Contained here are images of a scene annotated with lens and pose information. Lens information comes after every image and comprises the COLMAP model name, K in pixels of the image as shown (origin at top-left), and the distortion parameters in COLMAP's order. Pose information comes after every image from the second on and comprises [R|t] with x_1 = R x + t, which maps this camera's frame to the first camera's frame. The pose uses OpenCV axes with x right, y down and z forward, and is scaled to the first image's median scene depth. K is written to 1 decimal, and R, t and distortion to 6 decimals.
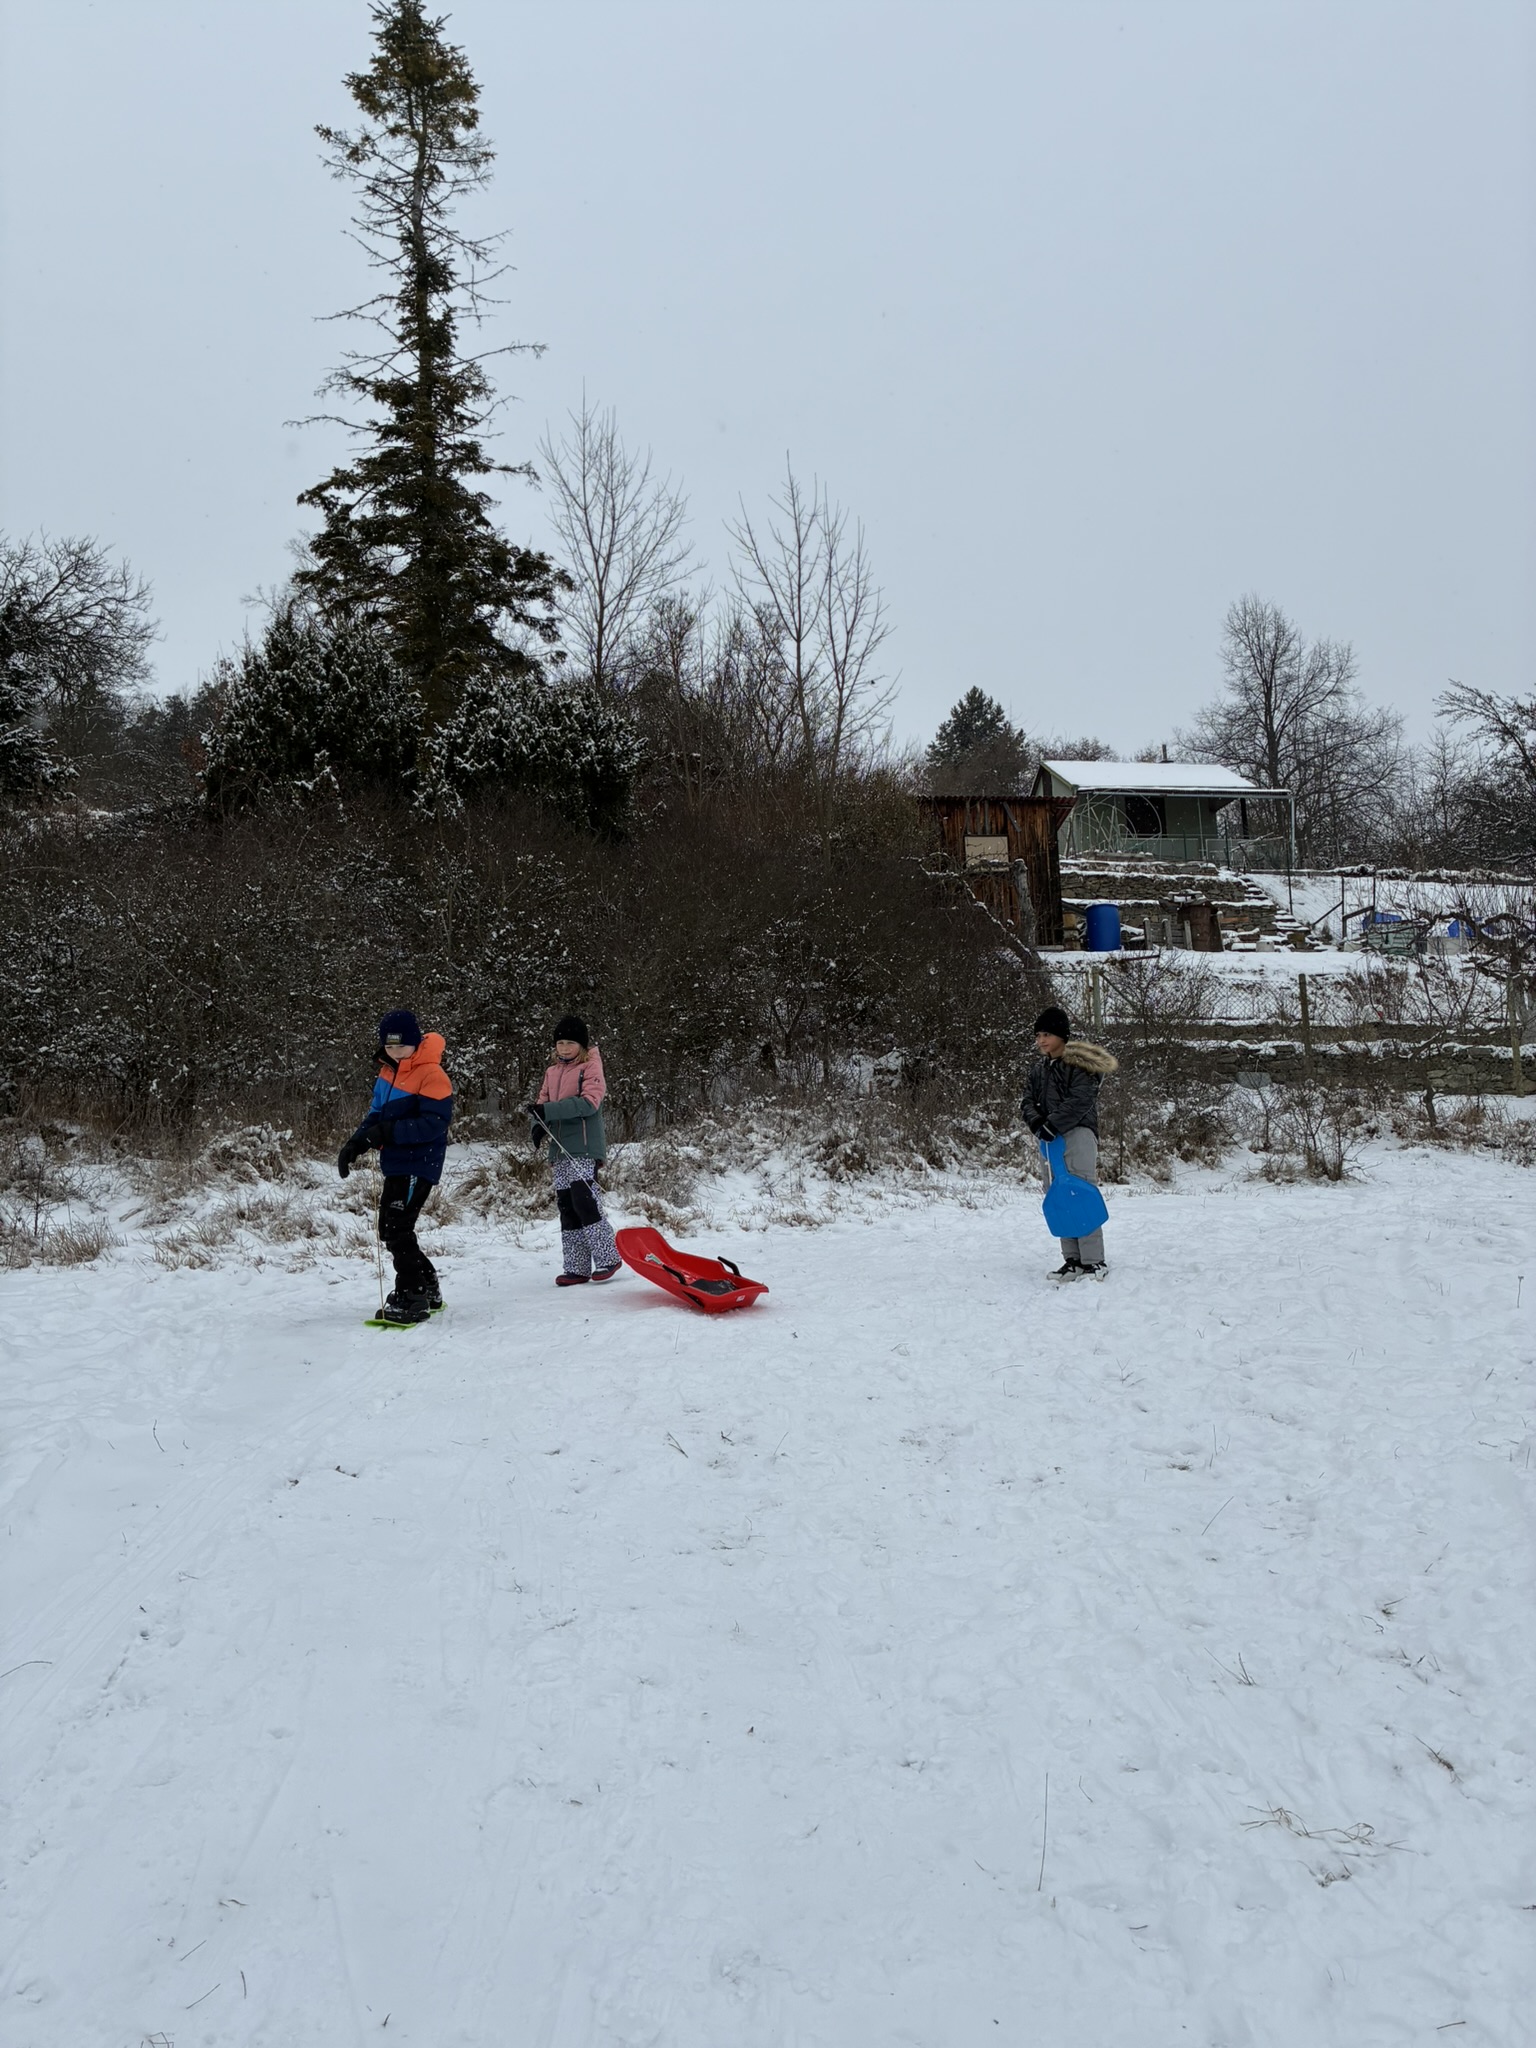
lens RADIAL K [[1528.5, 0, 754.9], [0, 1528.5, 1021.2], [0, 0, 1]] dist [0.079163, -0.186088]
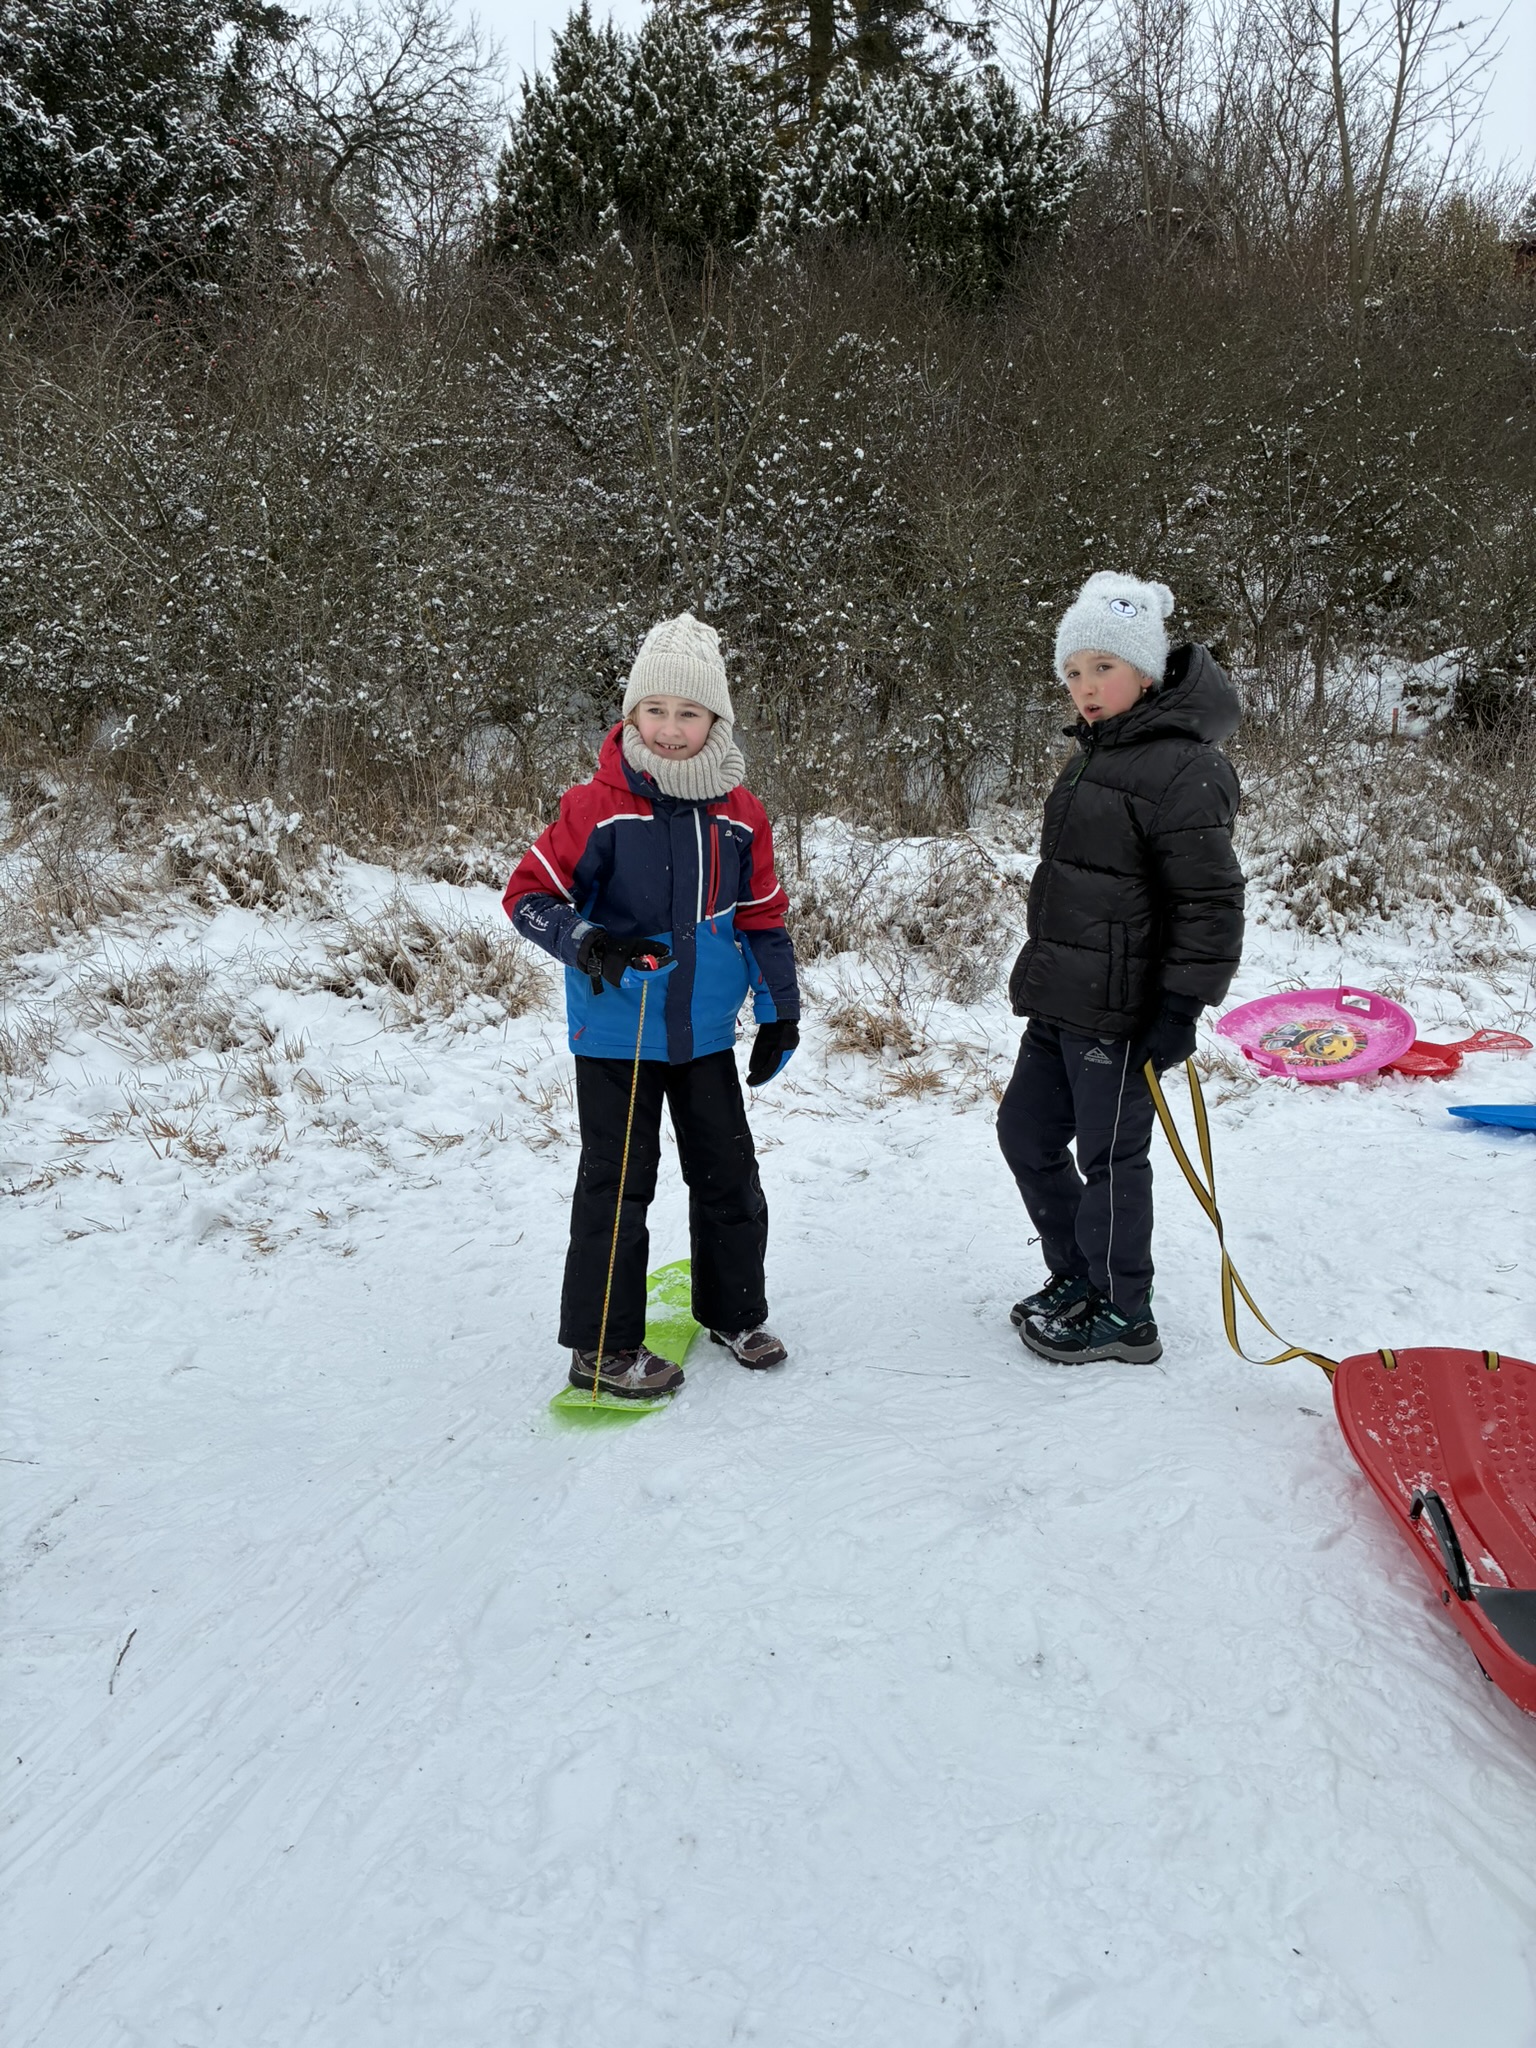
lens RADIAL K [[1542.5, 0, 752.3], [0, 1542.5, 1038.6], [0, 0, 1]] dist [0.039726, -0.043982]
pose [[0.954813, 0.075552, -0.287444, 0.014772], [0.005962, 0.962087, 0.272678, -0.002368], [0.297147, -0.262070, 0.918163, 0.250236]]
